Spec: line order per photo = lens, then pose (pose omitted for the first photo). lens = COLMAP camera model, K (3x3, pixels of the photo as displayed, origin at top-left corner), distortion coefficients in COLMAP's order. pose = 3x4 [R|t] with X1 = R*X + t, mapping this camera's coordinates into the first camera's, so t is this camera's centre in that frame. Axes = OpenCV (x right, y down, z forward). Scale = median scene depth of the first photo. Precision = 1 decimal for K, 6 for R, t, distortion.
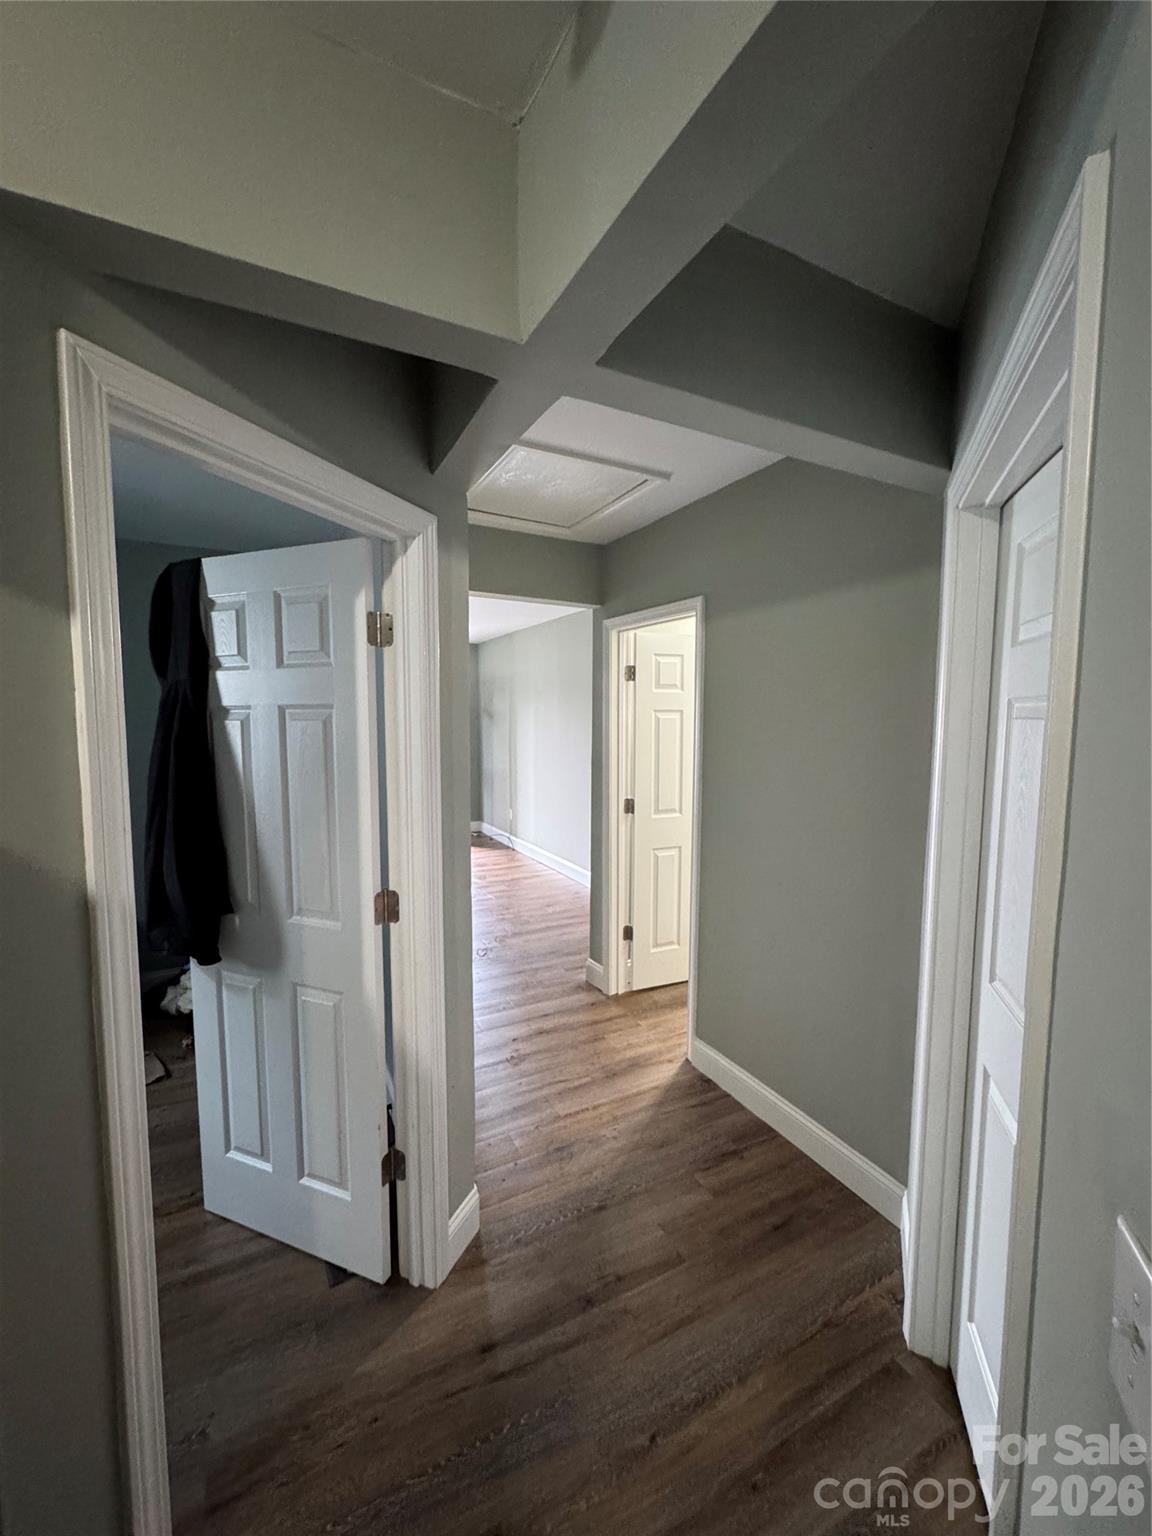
lens RADIAL K [[612.3, 0, 576.0], [0, 612.3, 768.0], [0, 0, 1]] dist [-0.003128, 0.000171]
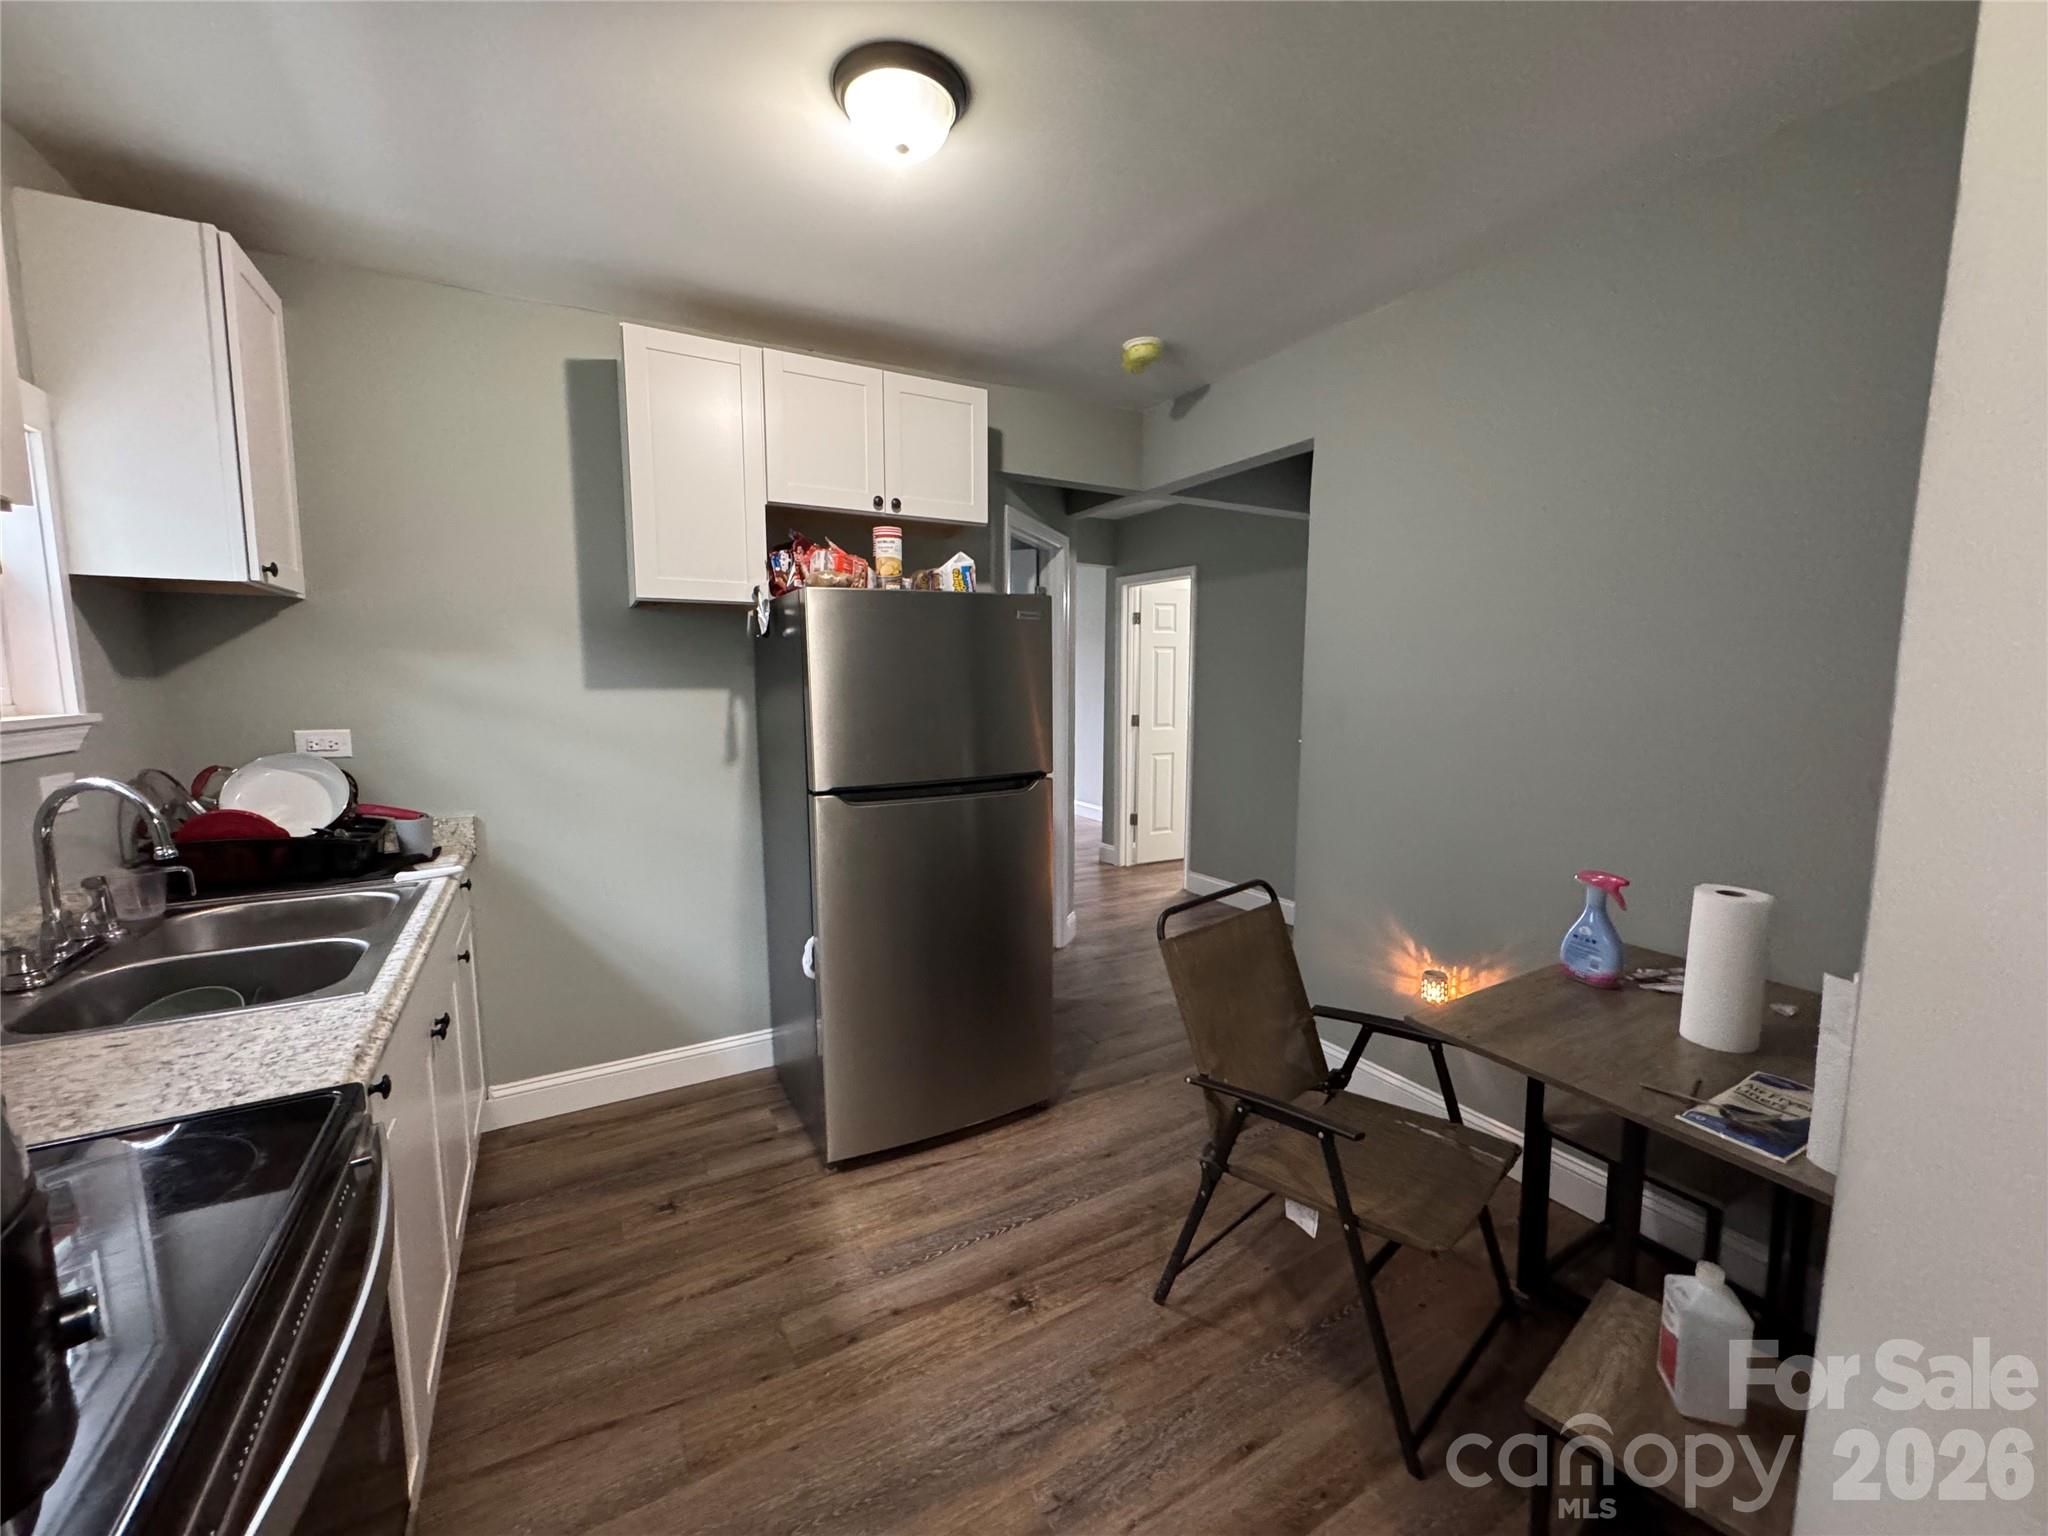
lens RADIAL K [[816.4, 0, 1024.0], [0, 816.4, 768.0], [0, 0, 1]] dist [-0.003128, 0.000171]
pose [[0.999347, -0.008547, 0.035112, -0.217378], [0.007701, 0.999679, 0.024154, 0.122614], [-0.035307, -0.023868, 0.999091, -0.751865]]
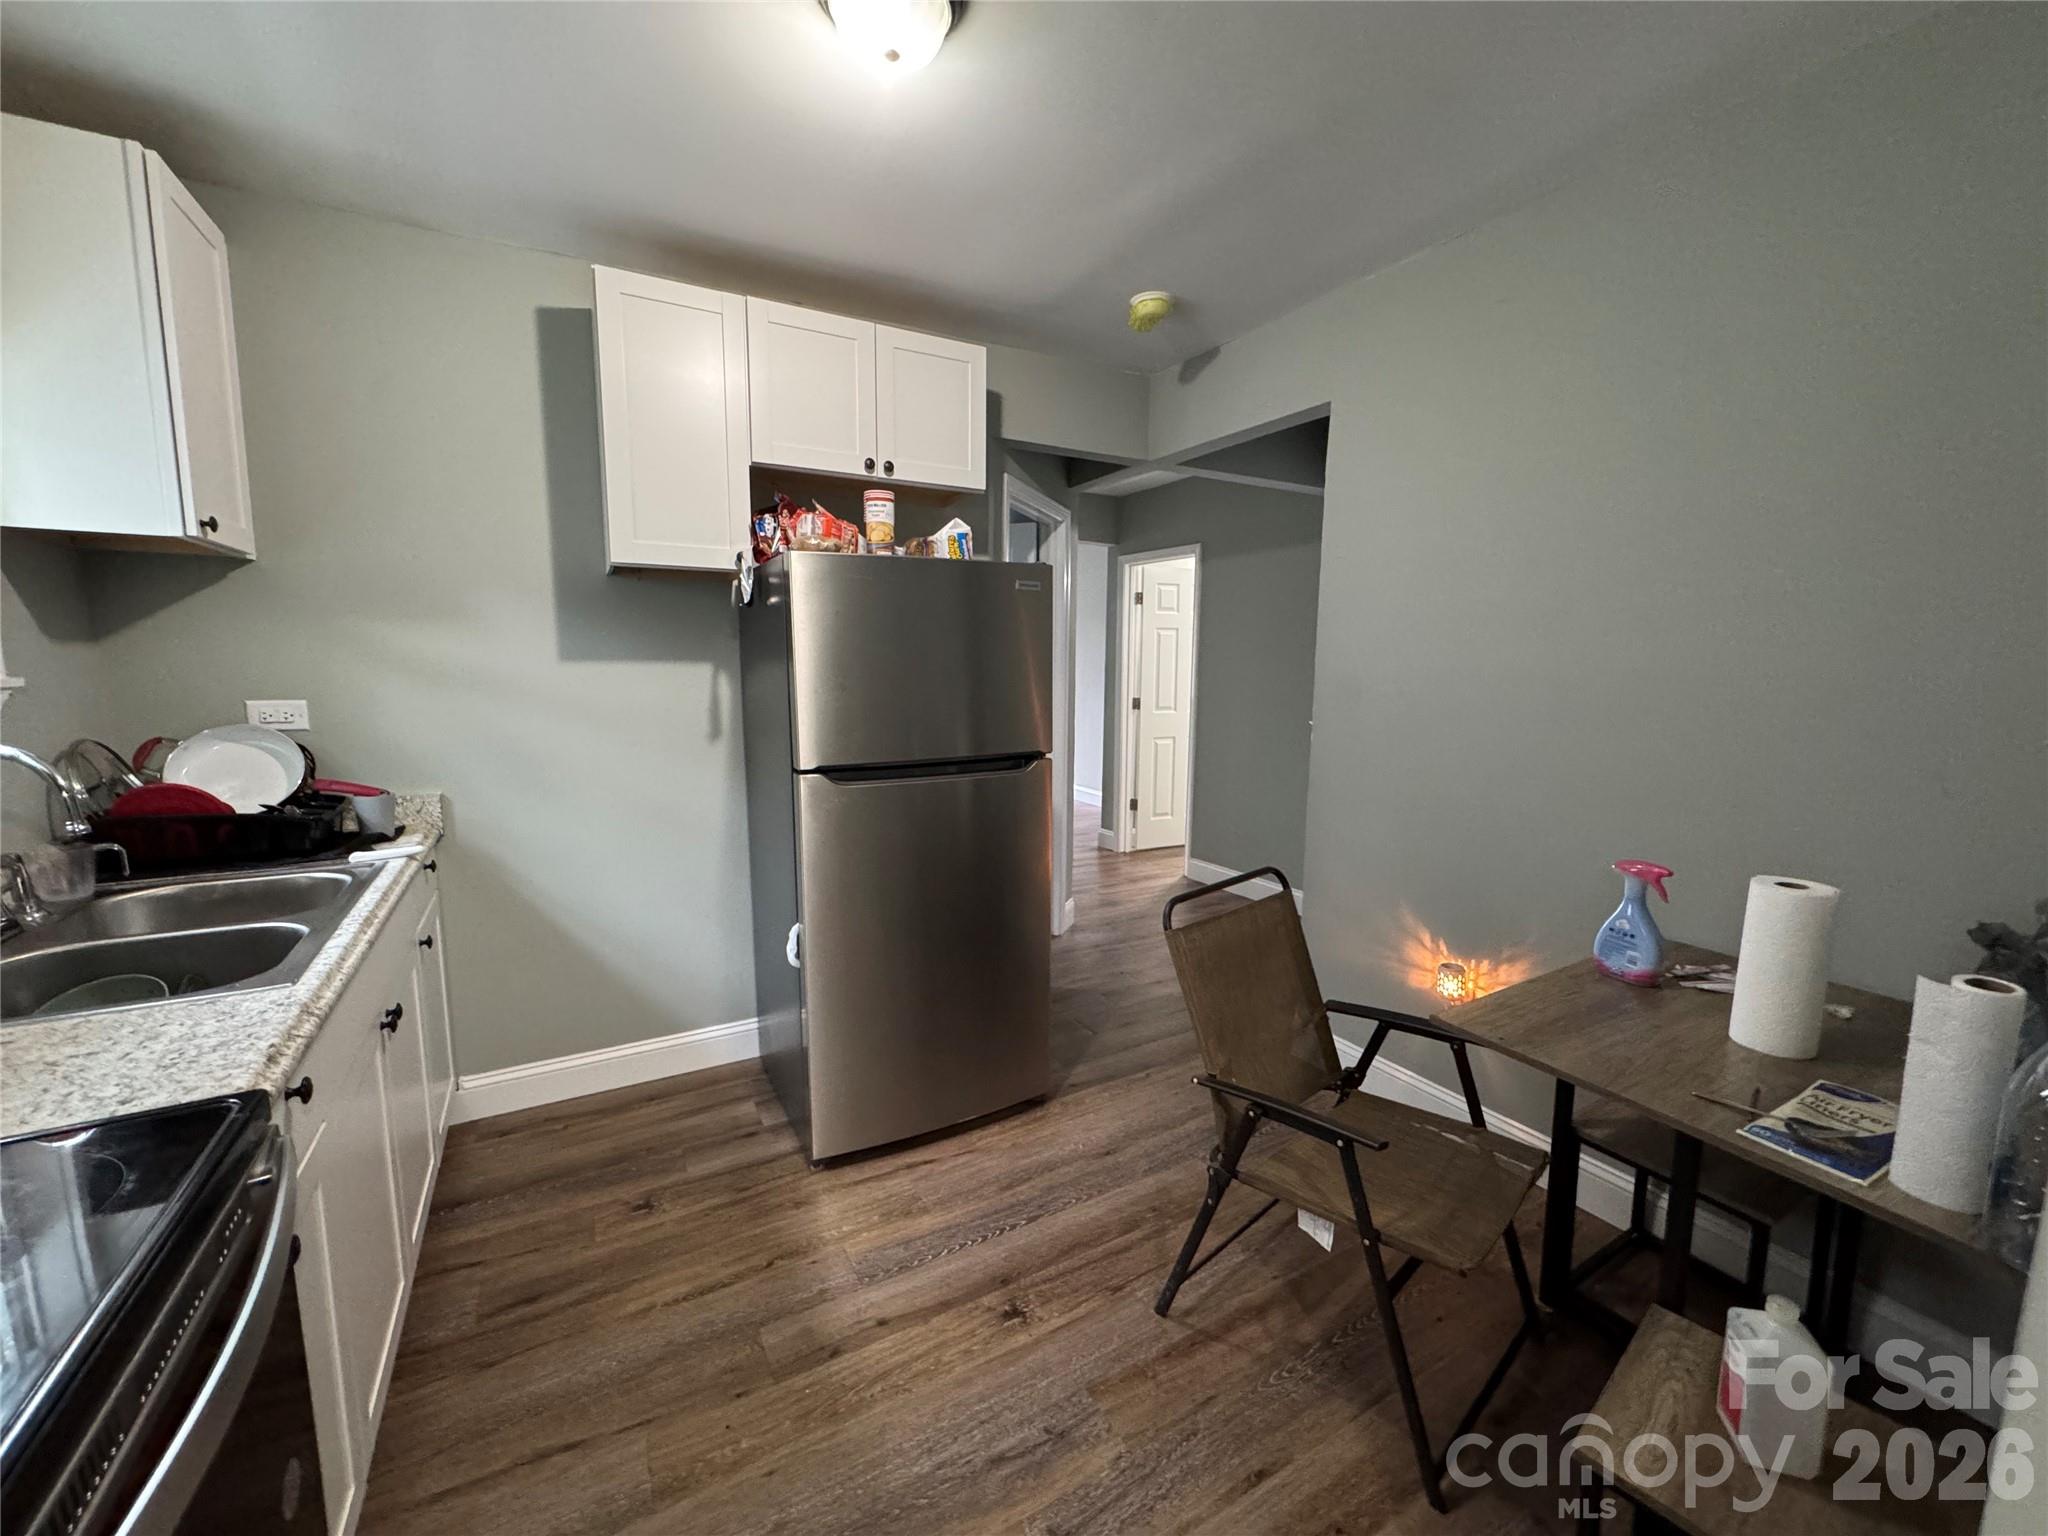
lens RADIAL K [[816.4, 0, 1024.0], [0, 816.4, 768.0], [0, 0, 1]] dist [-0.003128, 0.000171]
pose [[0.999303, -0.001483, 0.037299, -0.215925], [-0.000069, 0.999136, 0.041568, 0.128999], [-0.037328, -0.041541, 0.998439, -0.713213]]
